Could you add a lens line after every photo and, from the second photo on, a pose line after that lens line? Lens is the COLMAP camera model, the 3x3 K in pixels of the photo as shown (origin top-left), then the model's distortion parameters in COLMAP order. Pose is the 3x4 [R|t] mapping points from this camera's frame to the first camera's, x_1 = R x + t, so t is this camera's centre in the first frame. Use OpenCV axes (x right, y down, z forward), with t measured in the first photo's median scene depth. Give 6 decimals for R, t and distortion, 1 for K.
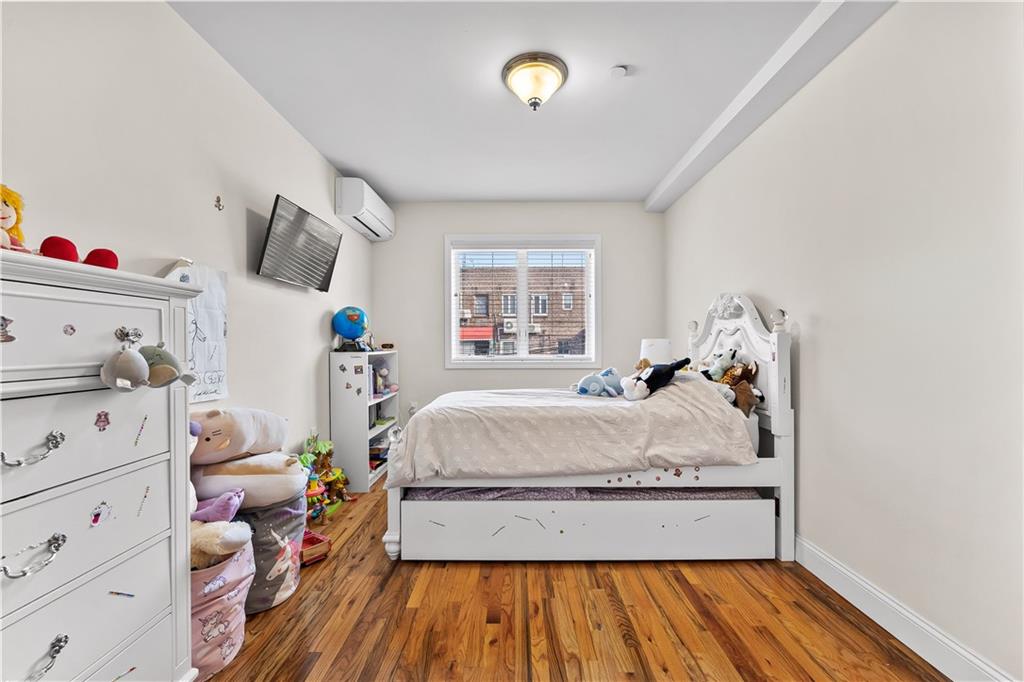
lens RADIAL K [[409.8, 0, 513.7], [0, 409.8, 342.9], [0, 0, 1]] dist [-0.002581, -0.000250]
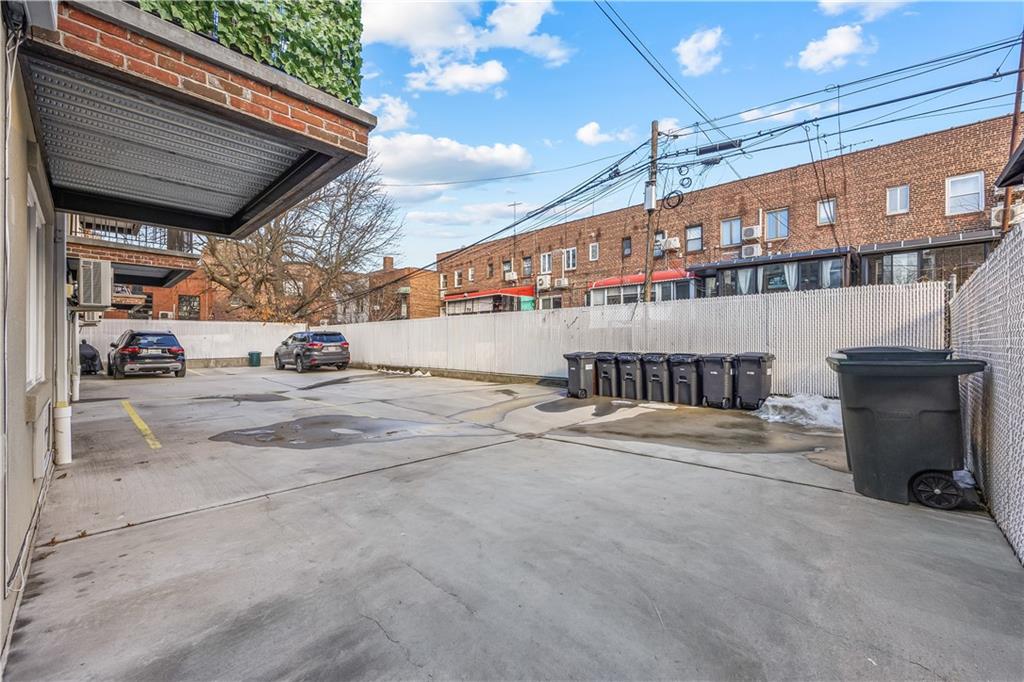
lens RADIAL K [[409.8, 0, 512.2], [0, 409.8, 345.4], [0, 0, 1]] dist [-0.002581, -0.000250]
pose [[0.726305, 0.004752, -0.687356, 0.646358], [-0.004572, 0.999987, 0.002082, 0.115585], [0.687357, 0.001631, 0.726318, 0.182570]]
